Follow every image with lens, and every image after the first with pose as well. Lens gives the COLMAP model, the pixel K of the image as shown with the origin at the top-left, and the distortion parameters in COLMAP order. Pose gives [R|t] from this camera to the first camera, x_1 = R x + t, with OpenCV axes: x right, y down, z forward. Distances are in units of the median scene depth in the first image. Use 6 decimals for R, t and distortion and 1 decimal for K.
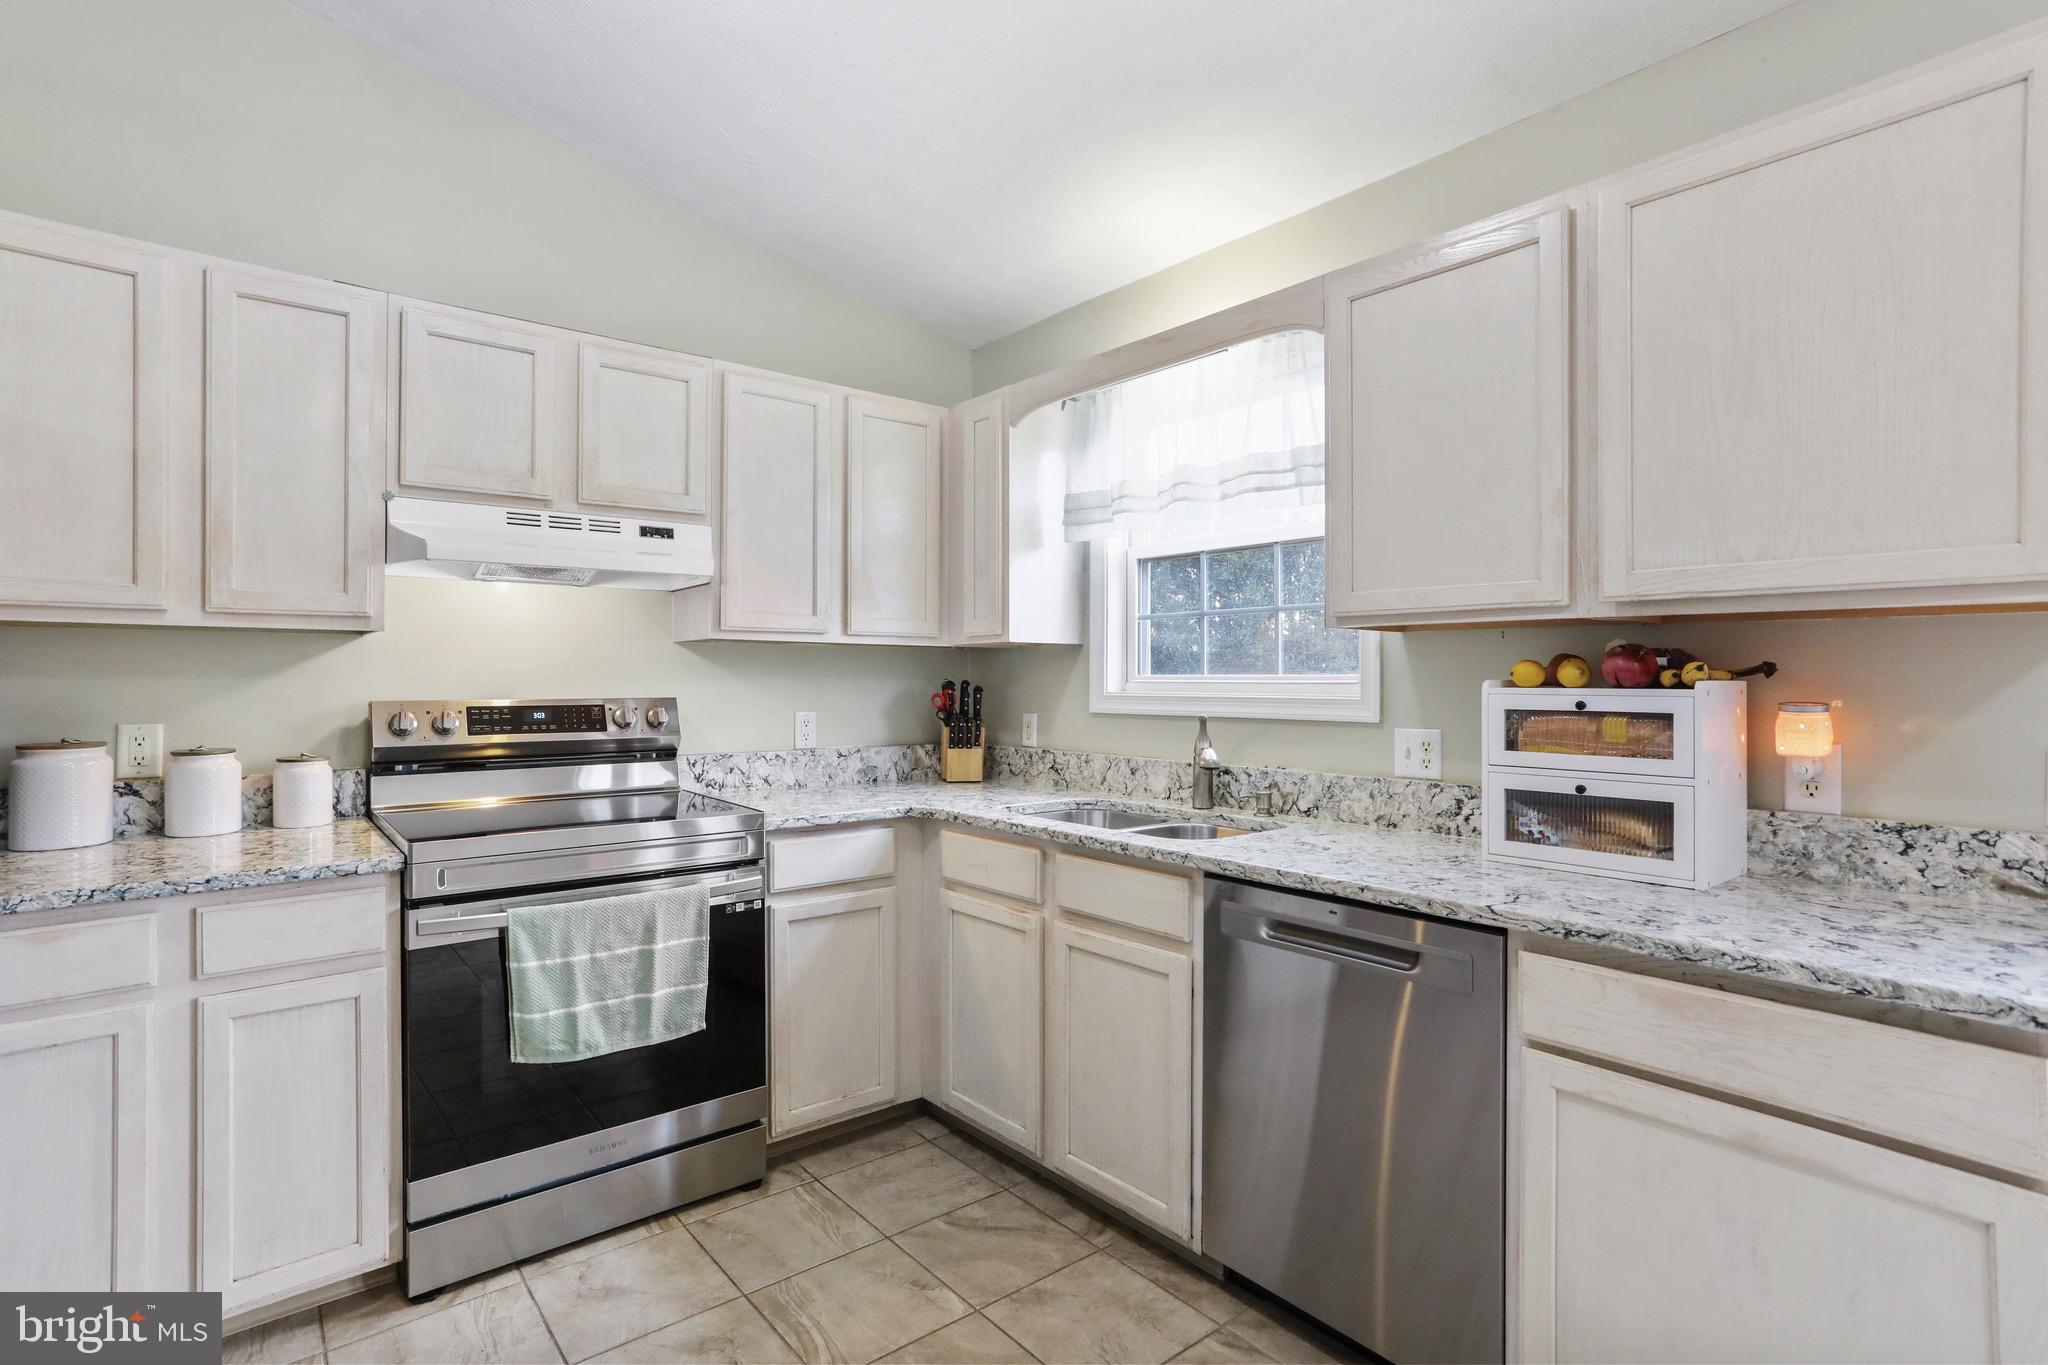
lens RADIAL K [[1027.8, 0, 1024.0], [0, 1027.8, 682.5], [0, 0, 1]] dist [-0.018859, 0.025895]
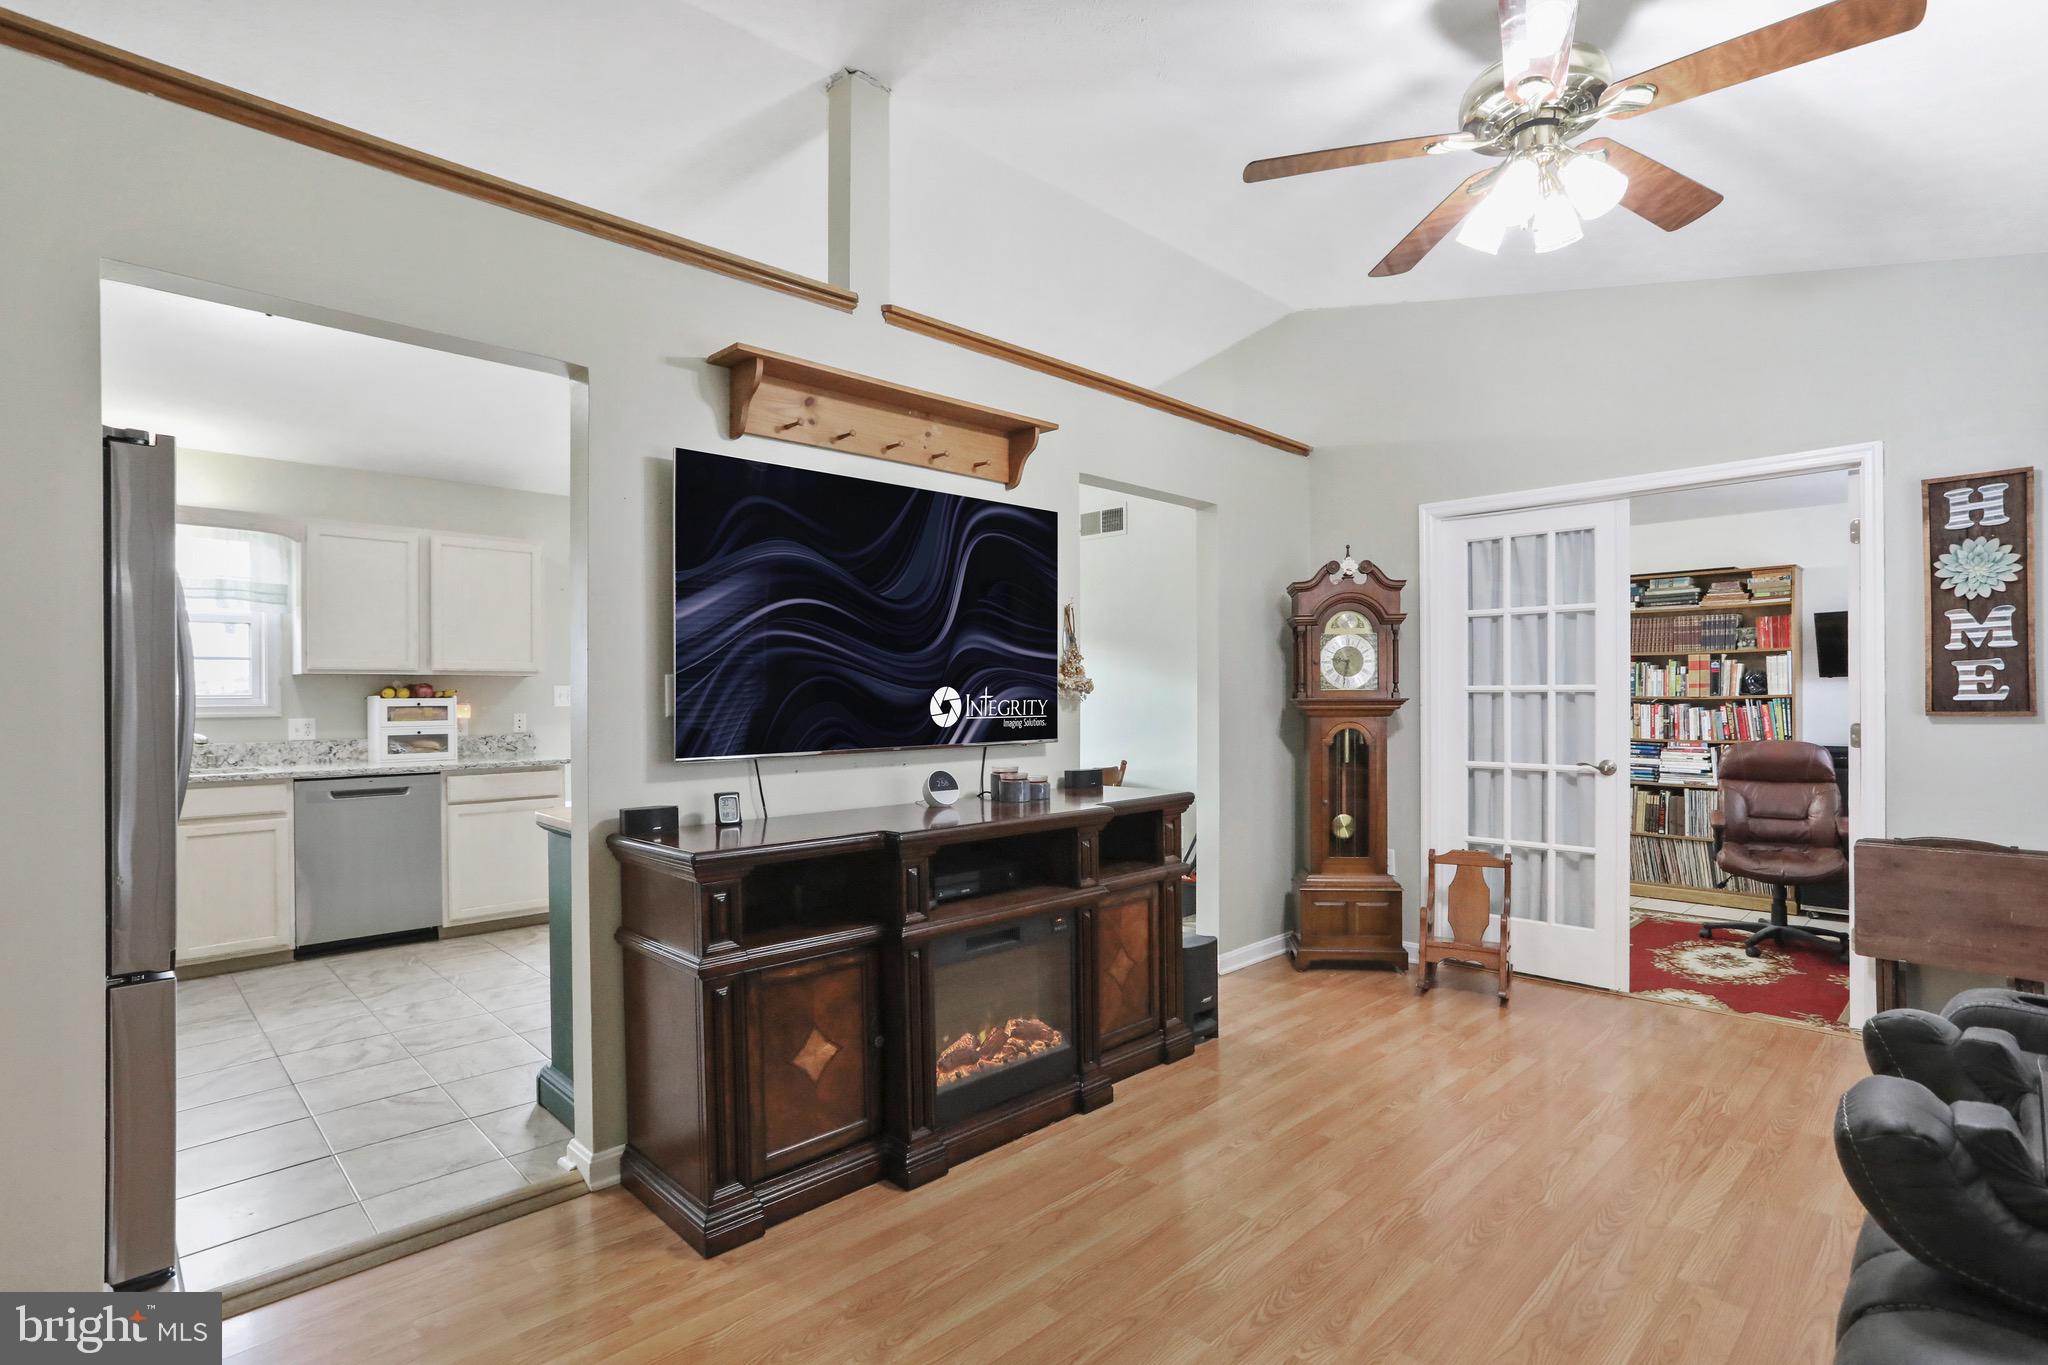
lens RADIAL K [[992.0, 0, 1020.7], [0, 992.0, 699.9], [0, 0, 1]] dist [-0.005392, 0.000153]
pose [[-0.091479, -0.003460, 0.995801, -1.718520], [0.008257, 0.999957, 0.004233, 0.008118], [-0.995773, 0.008610, -0.091447, -0.333851]]
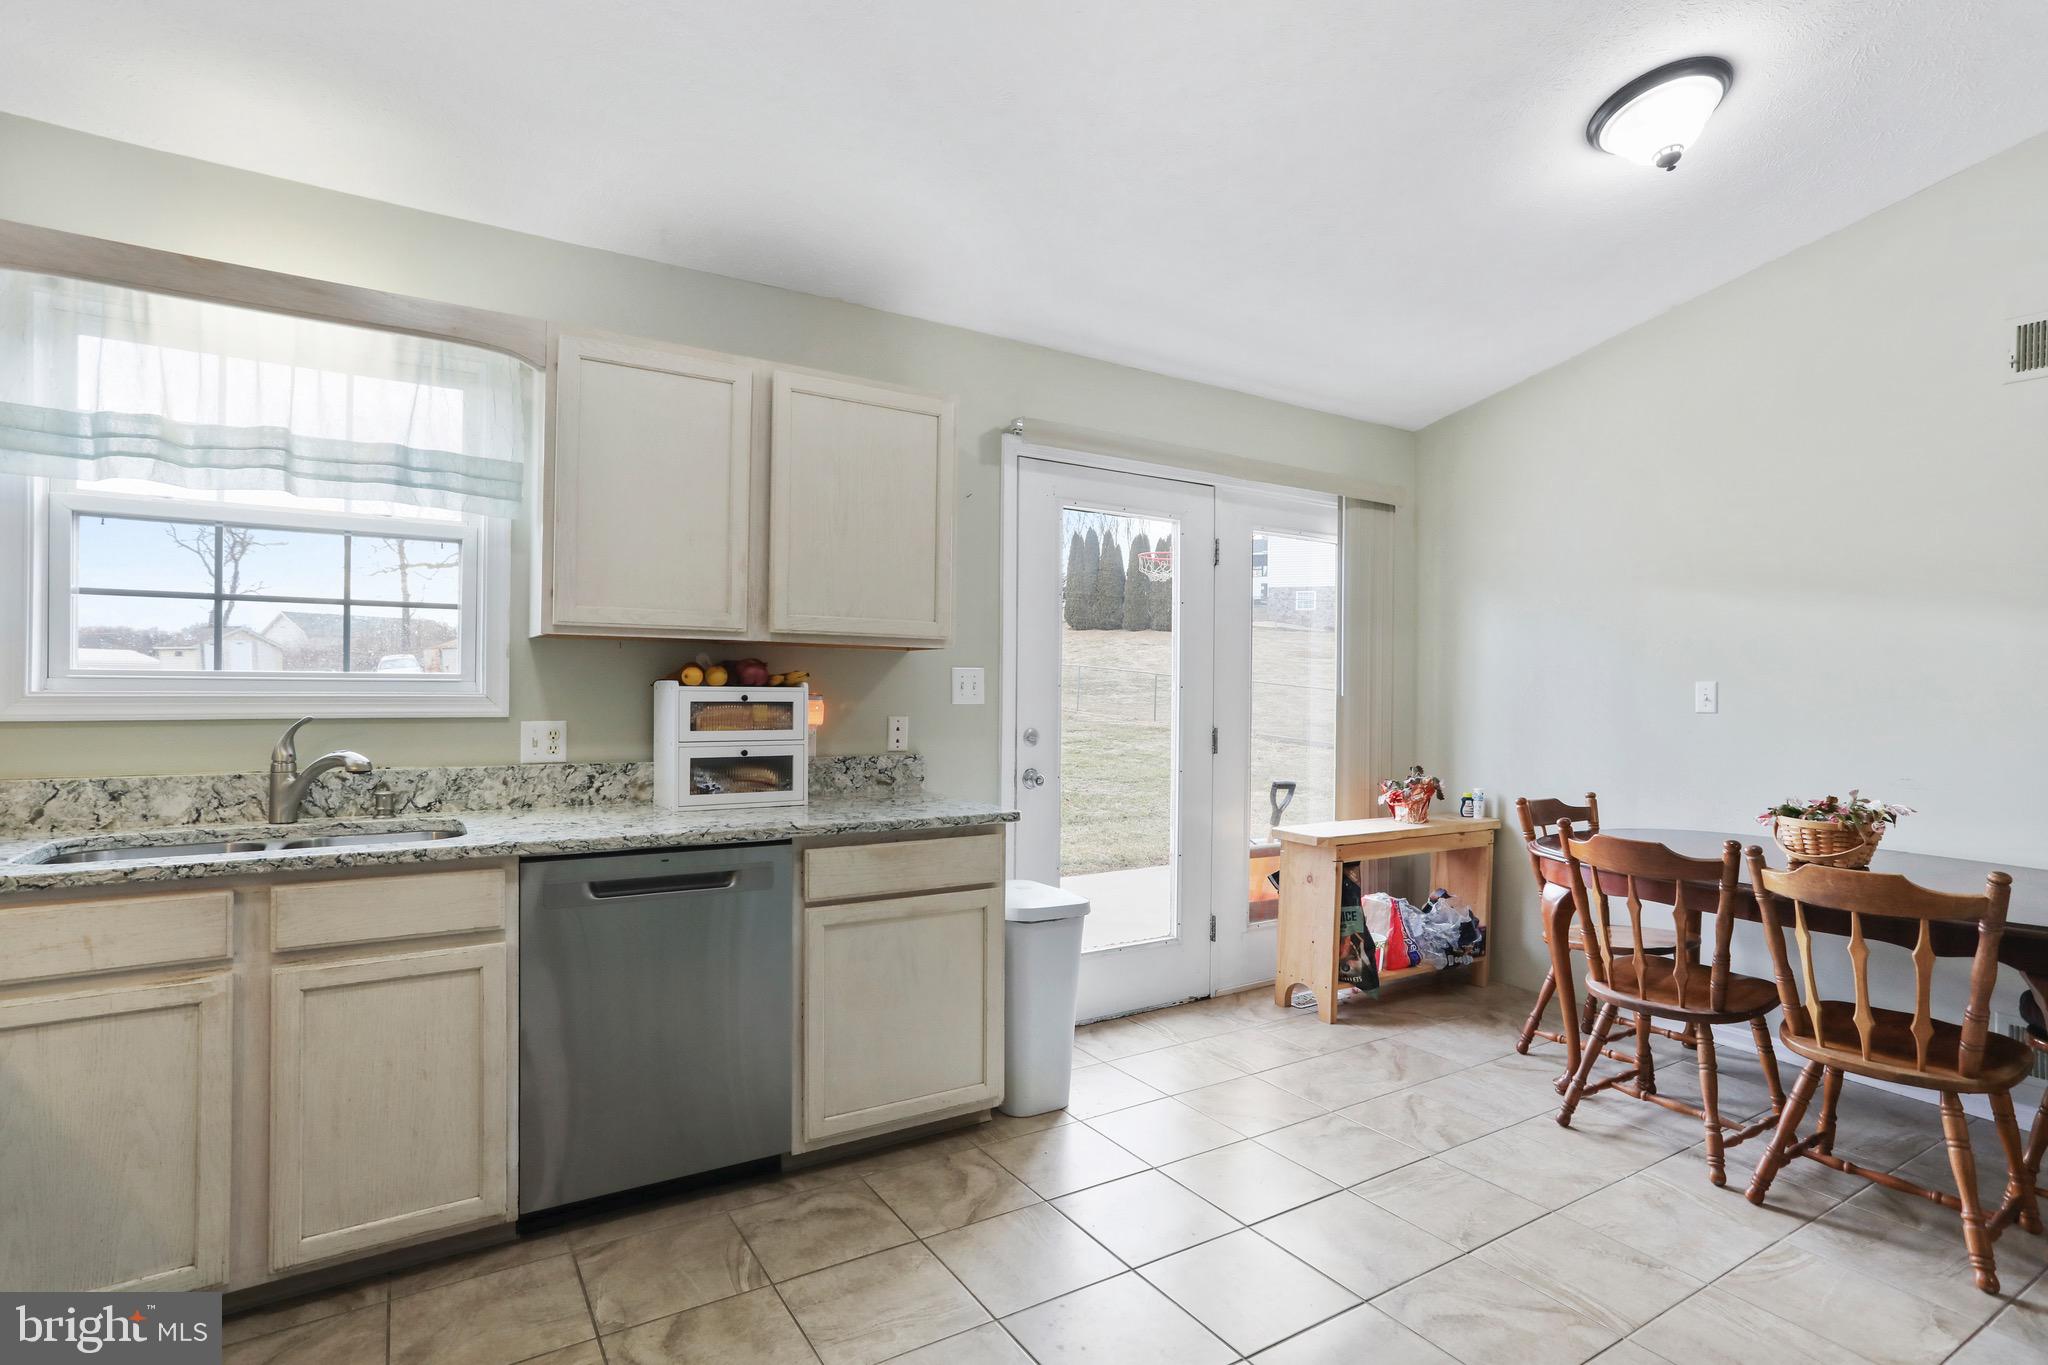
lens RADIAL K [[1027.8, 0, 1024.0], [0, 1027.8, 682.5], [0, 0, 1]] dist [-0.018859, 0.025895]
pose [[0.118569, 0.004030, 0.992938, -0.645943], [-0.007821, 0.999965, -0.003125, 0.000013], [-0.992915, -0.007395, 0.118597, 0.277644]]
